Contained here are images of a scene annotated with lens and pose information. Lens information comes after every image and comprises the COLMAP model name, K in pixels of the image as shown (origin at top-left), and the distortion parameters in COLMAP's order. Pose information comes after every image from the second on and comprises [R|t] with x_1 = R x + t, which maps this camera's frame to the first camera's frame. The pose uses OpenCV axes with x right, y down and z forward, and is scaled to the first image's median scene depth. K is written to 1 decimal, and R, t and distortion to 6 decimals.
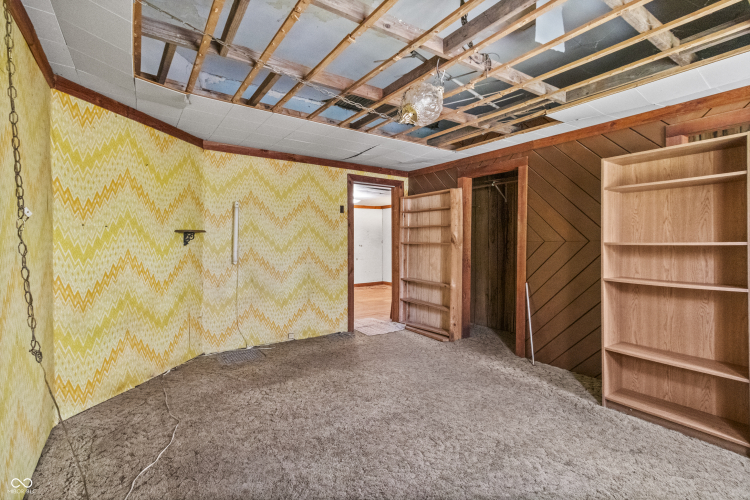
lens RADIAL K [[349.8, 0, 372.2], [0, 349.8, 242.3], [0, 0, 1]] dist [0.003559, -0.000491]
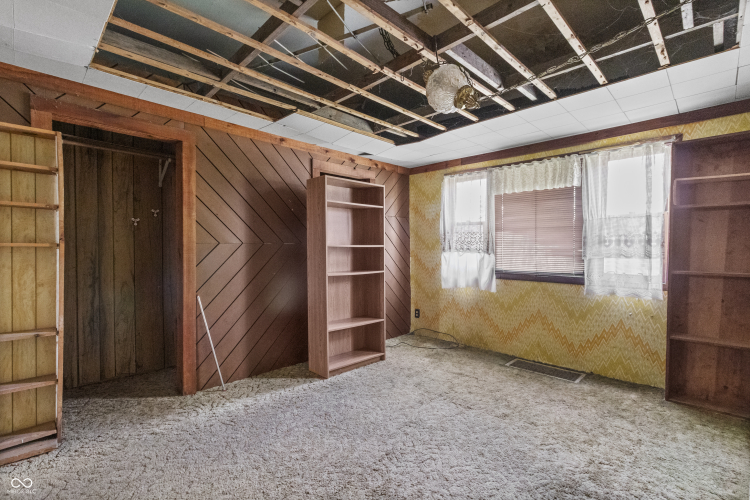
lens RADIAL K [[349.8, 0, 371.2], [0, 349.8, 255.7], [0, 0, 1]] dist [0.003559, -0.000491]
pose [[-0.190313, -0.015794, 0.981596, -0.433288], [0.001785, 0.999863, 0.016434, 0.016124], [-0.981722, 0.004880, -0.190259, 0.838109]]
